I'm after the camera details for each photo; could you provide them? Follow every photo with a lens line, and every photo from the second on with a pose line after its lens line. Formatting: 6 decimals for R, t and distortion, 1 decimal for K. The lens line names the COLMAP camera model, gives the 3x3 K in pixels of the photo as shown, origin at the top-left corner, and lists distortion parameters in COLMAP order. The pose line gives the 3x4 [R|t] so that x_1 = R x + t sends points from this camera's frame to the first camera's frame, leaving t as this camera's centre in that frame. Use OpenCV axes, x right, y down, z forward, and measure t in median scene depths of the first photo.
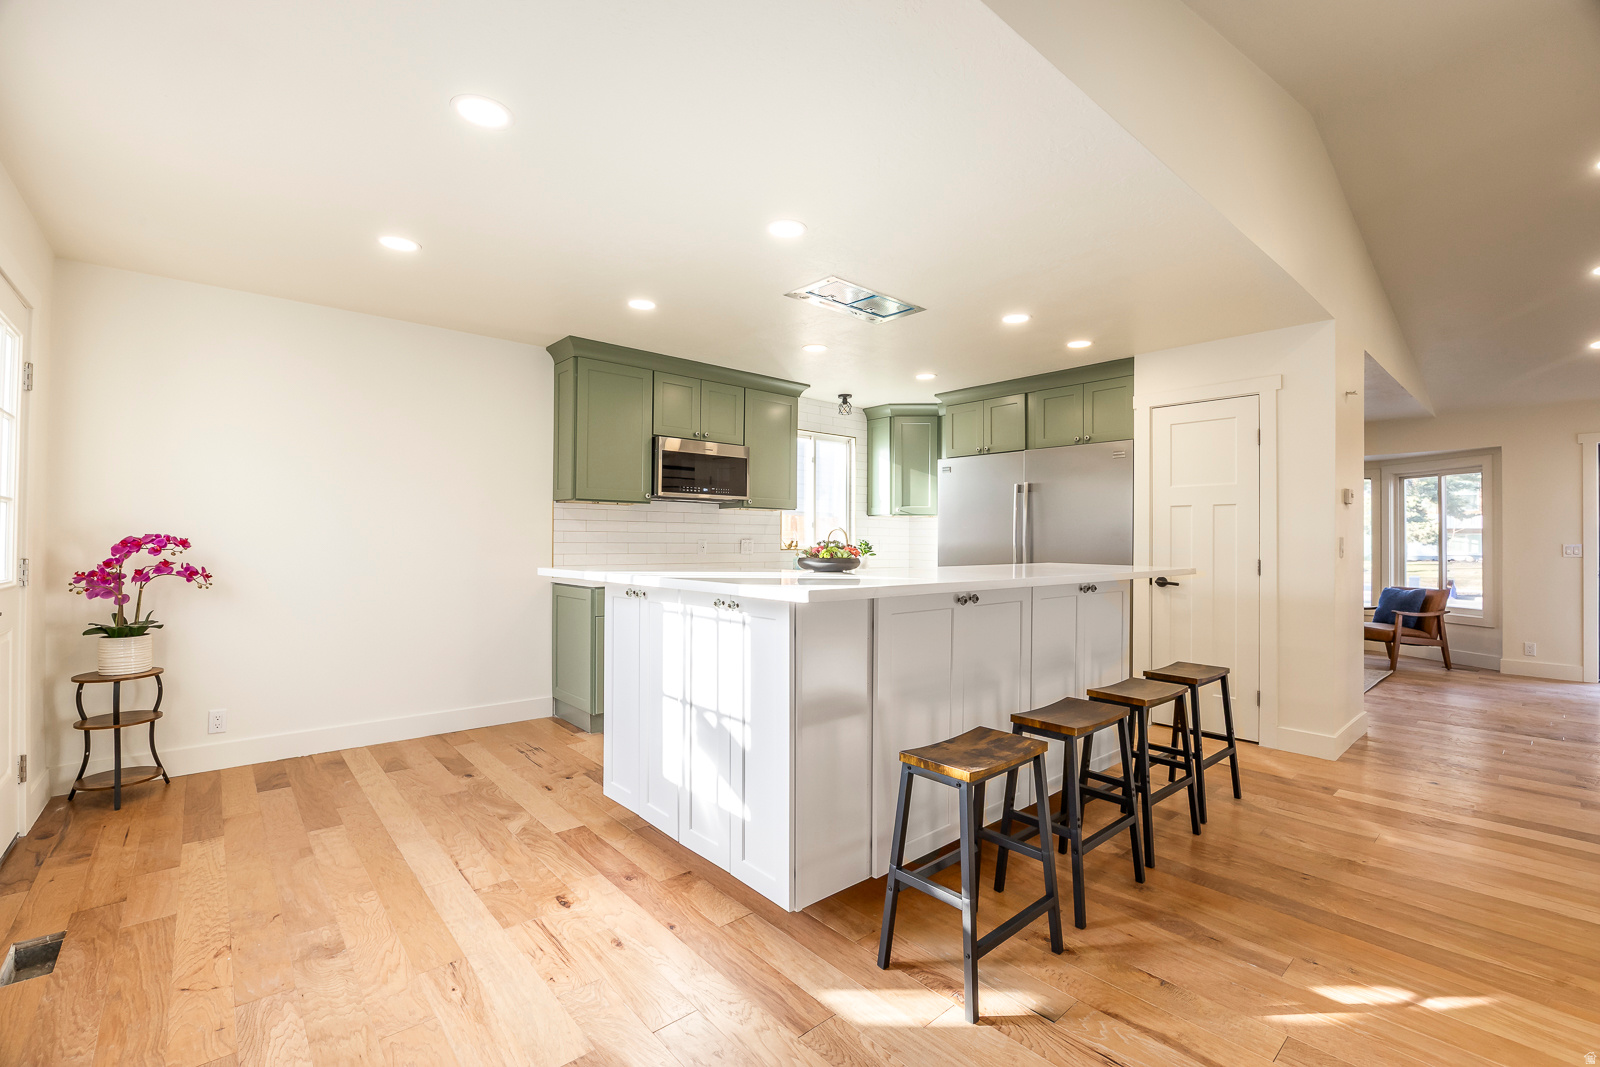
lens RADIAL K [[718.7, 0, 802.6], [0, 718.7, 534.9], [0, 0, 1]] dist [-0.012839, 0.002220]
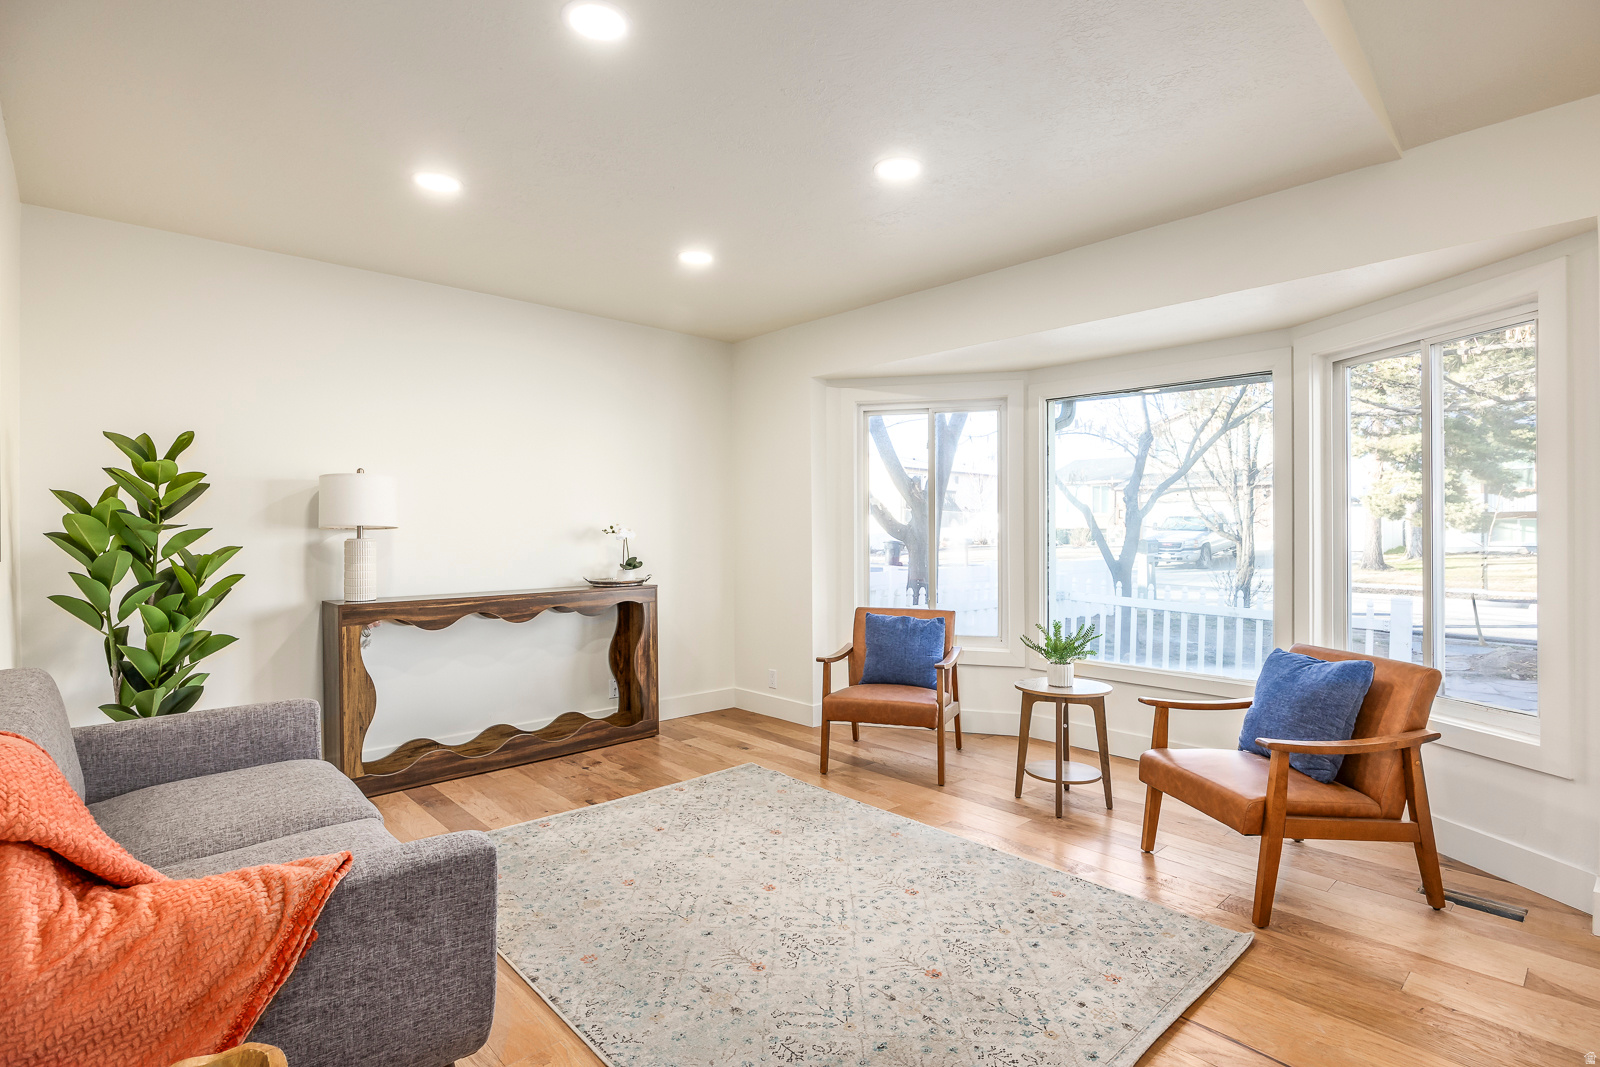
lens RADIAL K [[791.7, 0, 810.2], [0, 791.7, 531.6], [0, 0, 1]] dist [-0.001284, -0.001034]
pose [[0.999830, -0.005699, 0.017536, 0.612376], [0.005574, 0.999959, 0.007202, 0.010483], [-0.017577, -0.007103, 0.999820, 0.641543]]
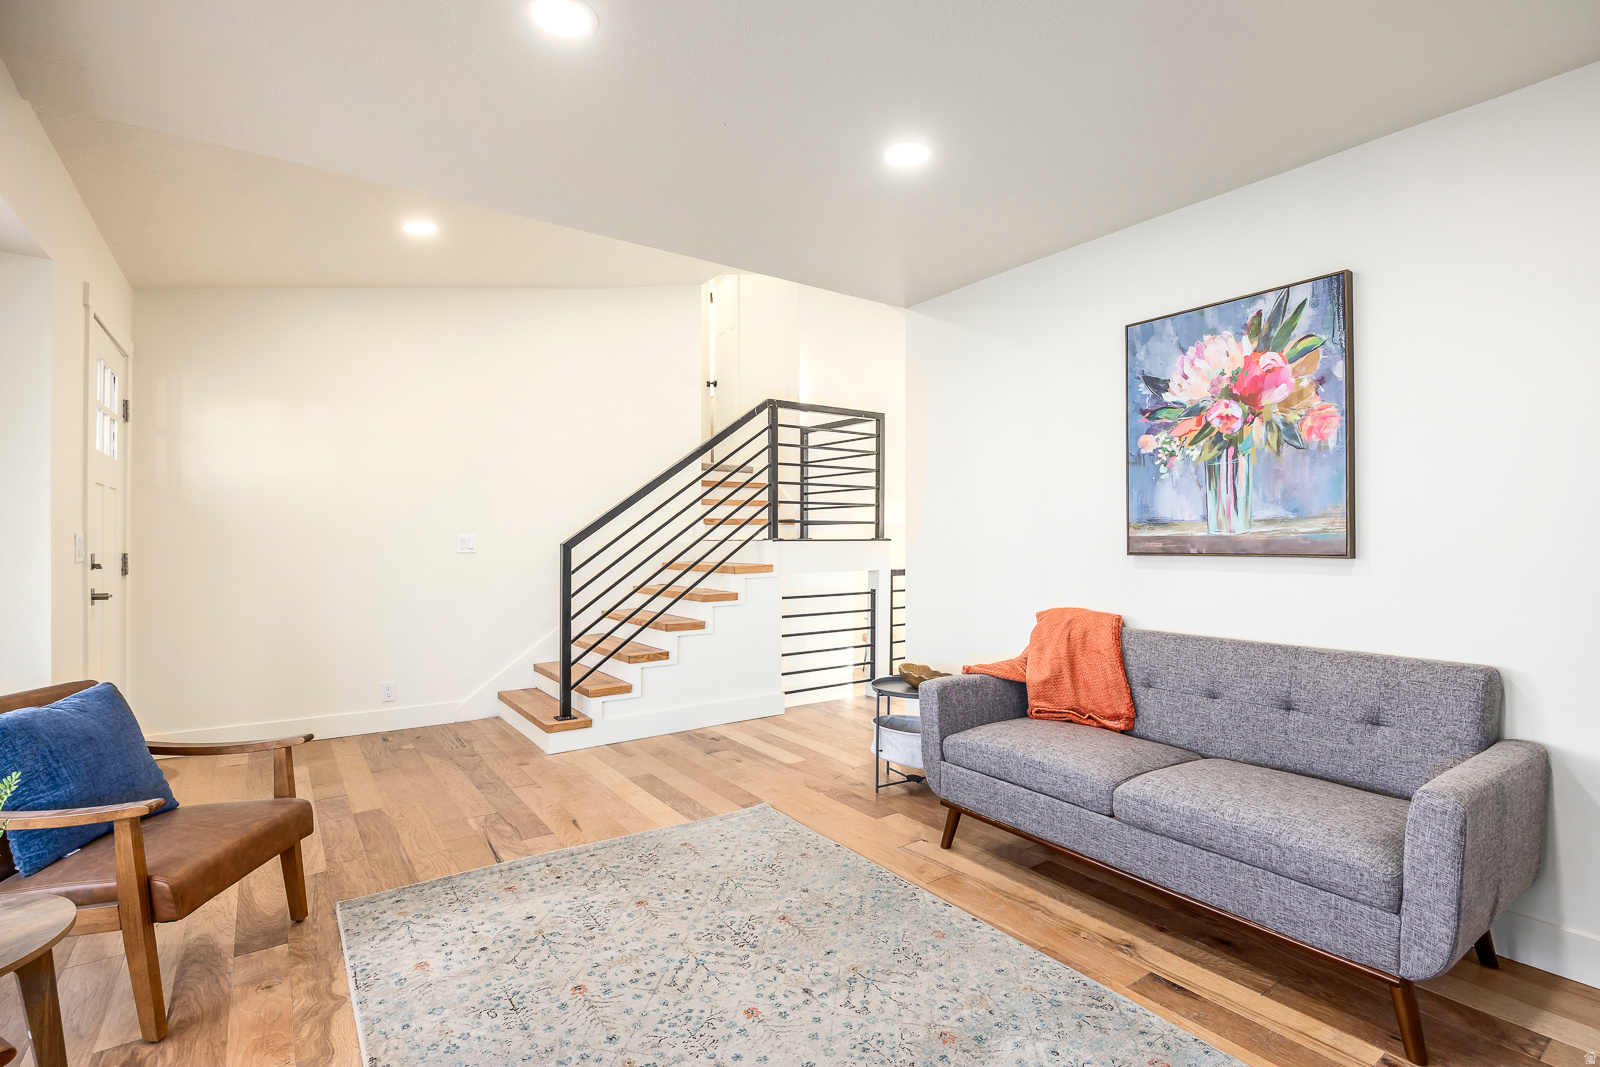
lens RADIAL K [[740.7, 0, 810.5], [0, 740.7, 529.0], [0, 0, 1]] dist [-0.012502, 0.000105]
pose [[-0.994793, -0.003146, 0.101869, 0.559034], [-0.004573, 0.999895, -0.013778, 0.012936], [-0.101815, -0.014172, -0.994702, 1.200348]]
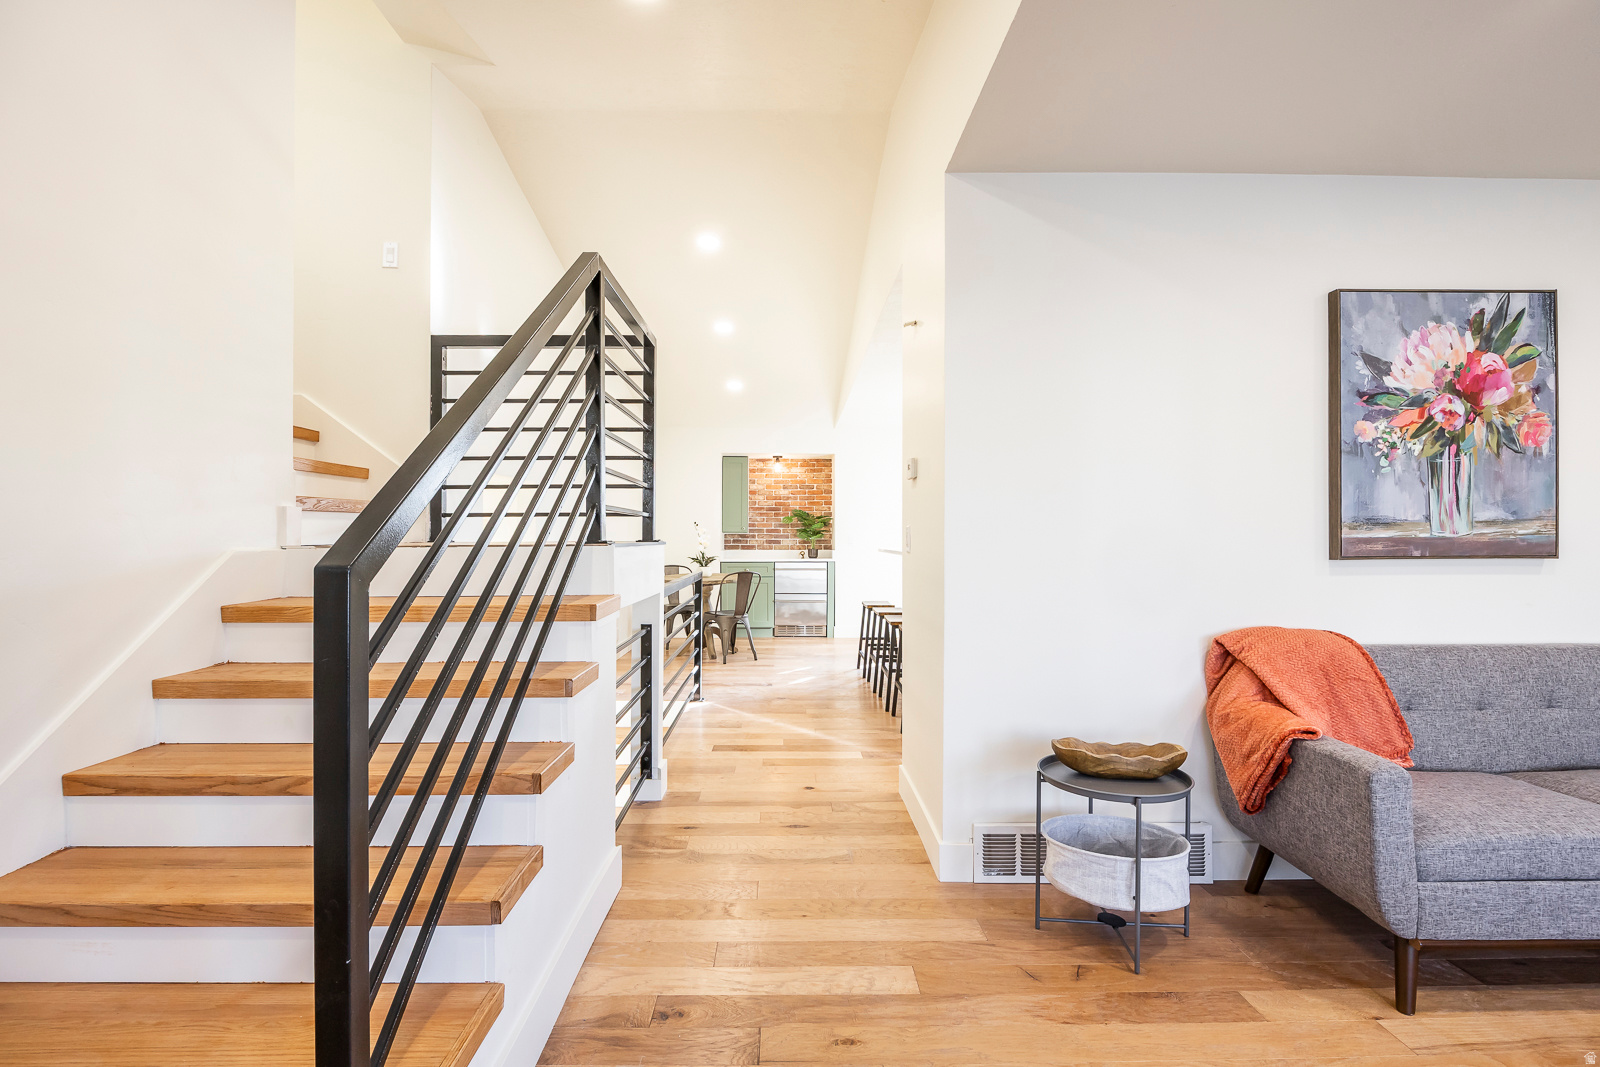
lens RADIAL K [[740.7, 0, 793.2], [0, 740.7, 542.4], [0, 0, 1]] dist [-0.012502, 0.000105]
pose [[-0.659959, -0.000506, -0.751302, 0.833698], [-0.000815, 1.000000, 0.000042, 0.013026], [0.751301, 0.000639, -0.659959, 0.841450]]
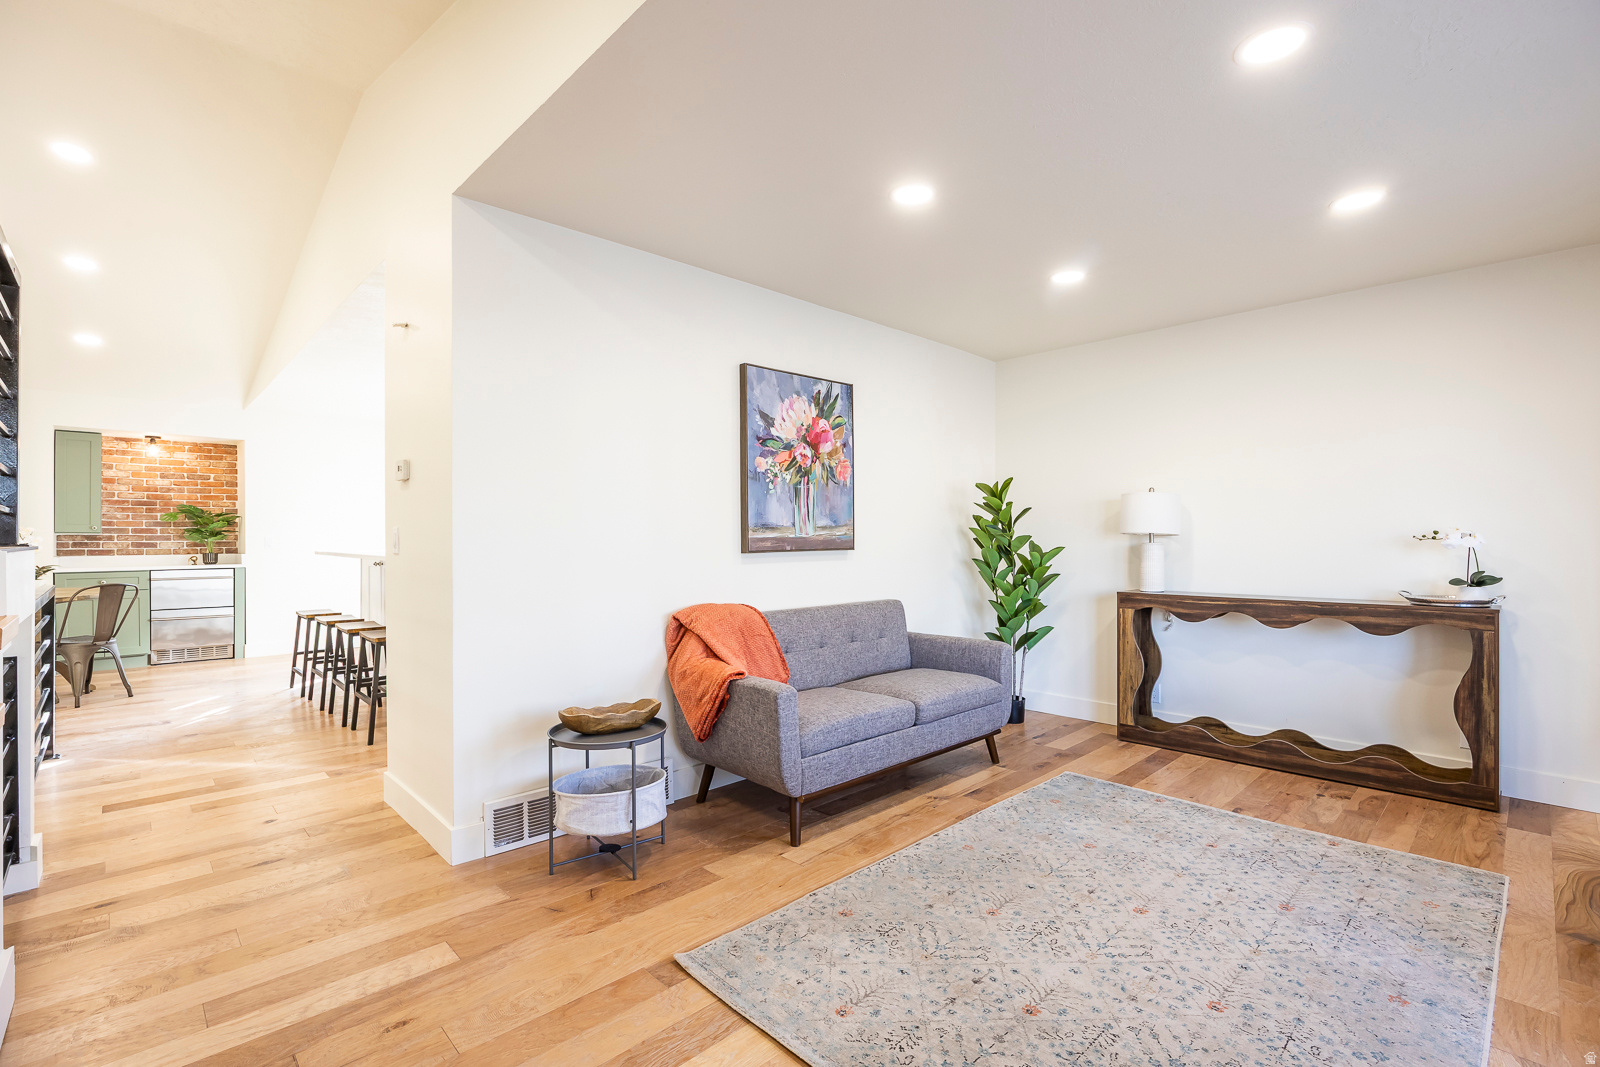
lens RADIAL K [[718.7, 0, 793.7], [0, 718.7, 538.7], [0, 0, 1]] dist [-0.012839, 0.002220]
pose [[0.023233, -0.002503, -0.999727, 0.882018], [0.007525, 0.999969, -0.002329, 0.012669], [0.999702, -0.007469, 0.023251, 0.827122]]
